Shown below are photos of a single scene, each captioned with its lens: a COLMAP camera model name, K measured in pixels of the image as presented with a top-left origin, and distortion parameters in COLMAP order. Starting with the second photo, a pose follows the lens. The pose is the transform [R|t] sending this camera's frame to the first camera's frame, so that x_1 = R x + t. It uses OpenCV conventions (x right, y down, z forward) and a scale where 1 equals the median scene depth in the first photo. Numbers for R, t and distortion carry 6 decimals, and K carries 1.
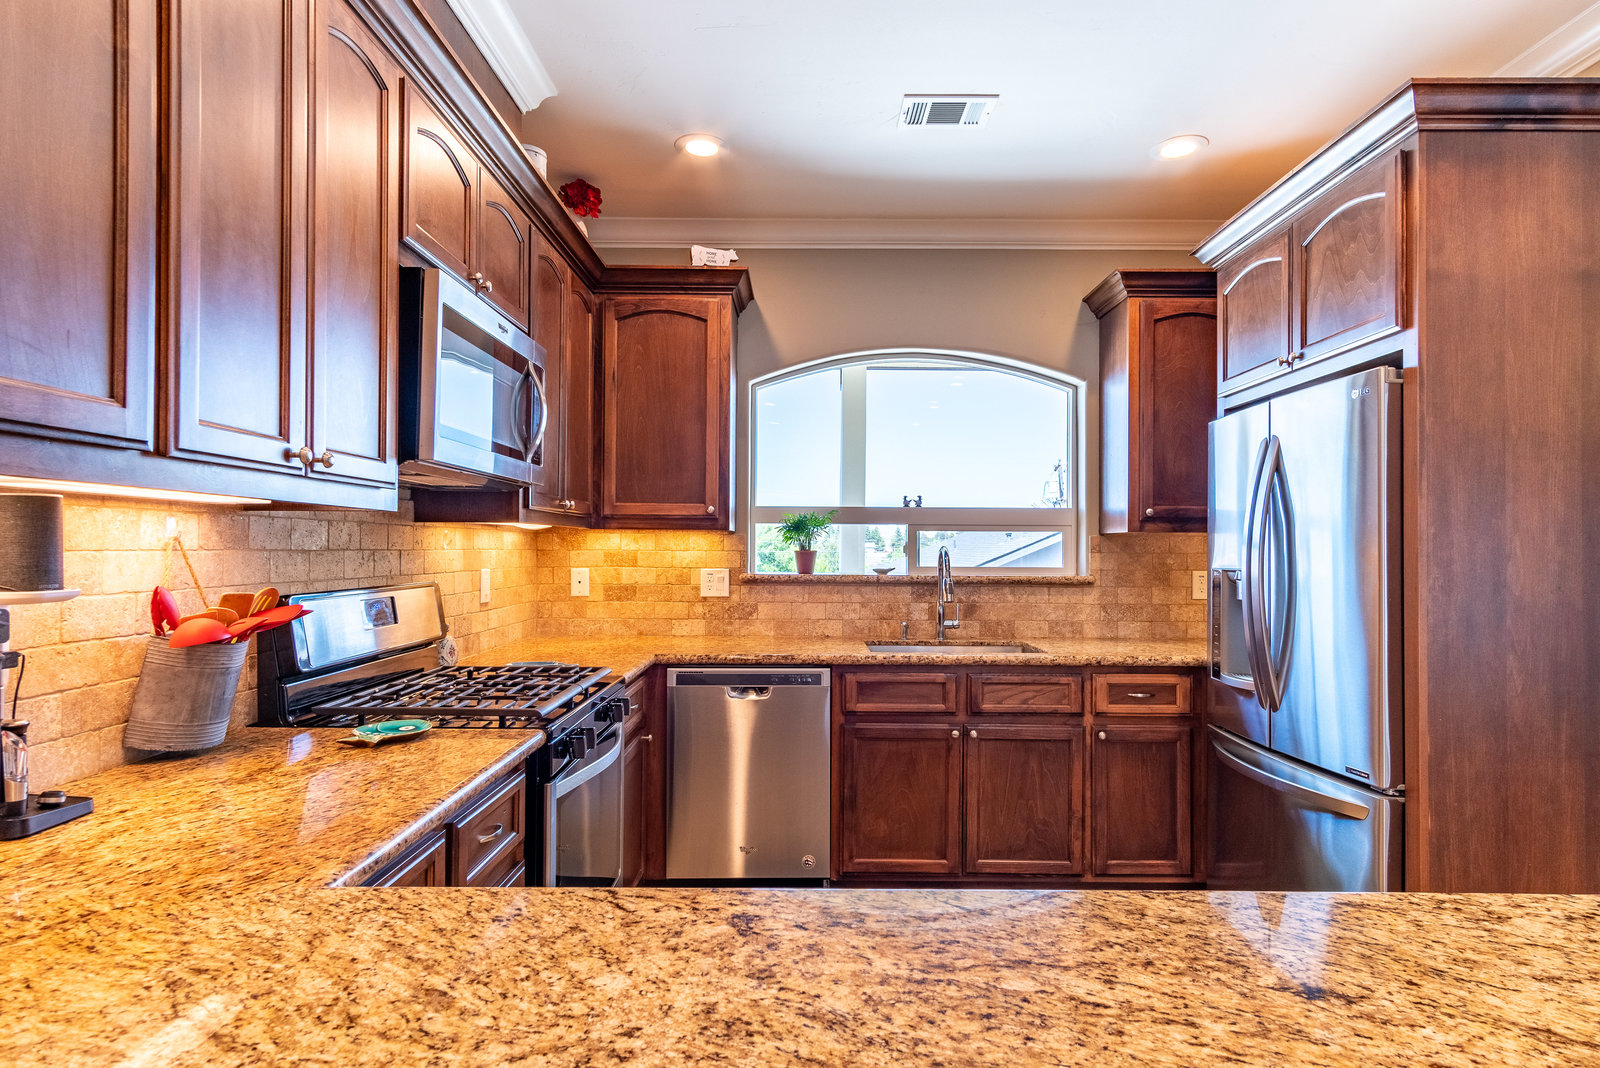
lens RADIAL K [[848.7, 0, 794.2], [0, 848.7, 544.7], [0, 0, 1]] dist [0.004377, 0.000425]
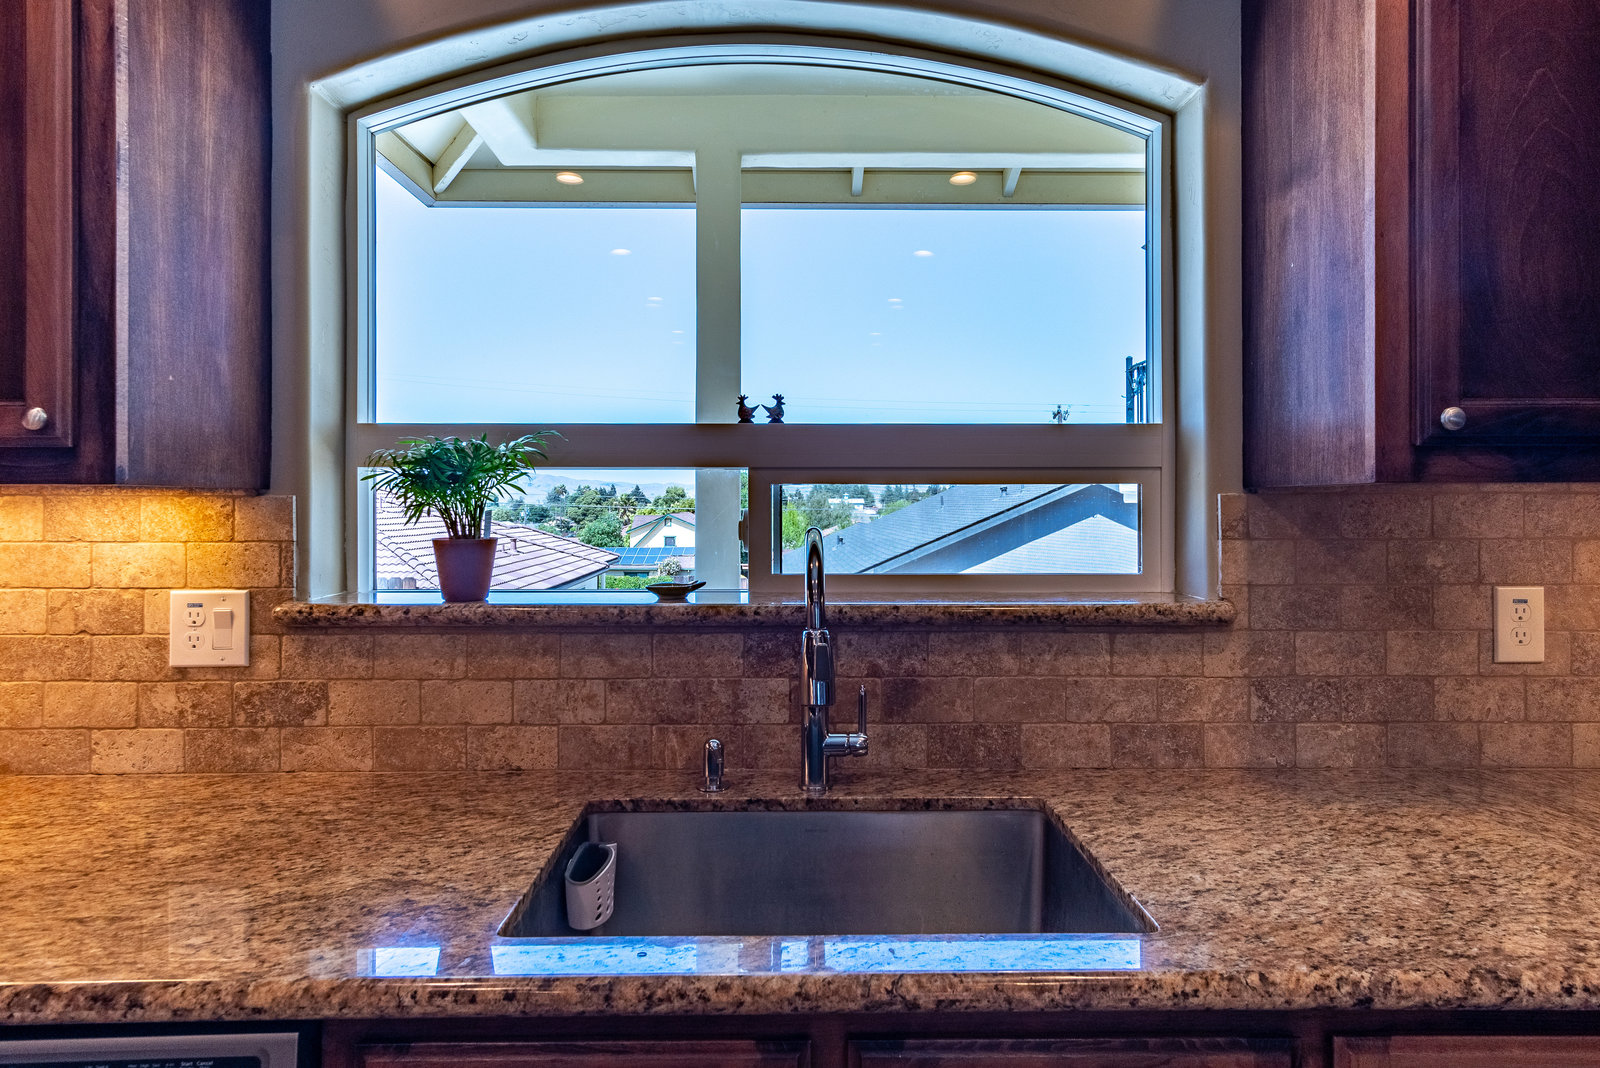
lens RADIAL K [[848.7, 0, 804.1], [0, 848.7, 500.7], [0, 0, 1]] dist [0.004377, 0.000425]
pose [[0.999853, -0.006610, 0.015808, 0.159321], [0.006599, 0.999978, 0.000698, -0.009024], [-0.015812, -0.000593, 0.999875, 0.628961]]
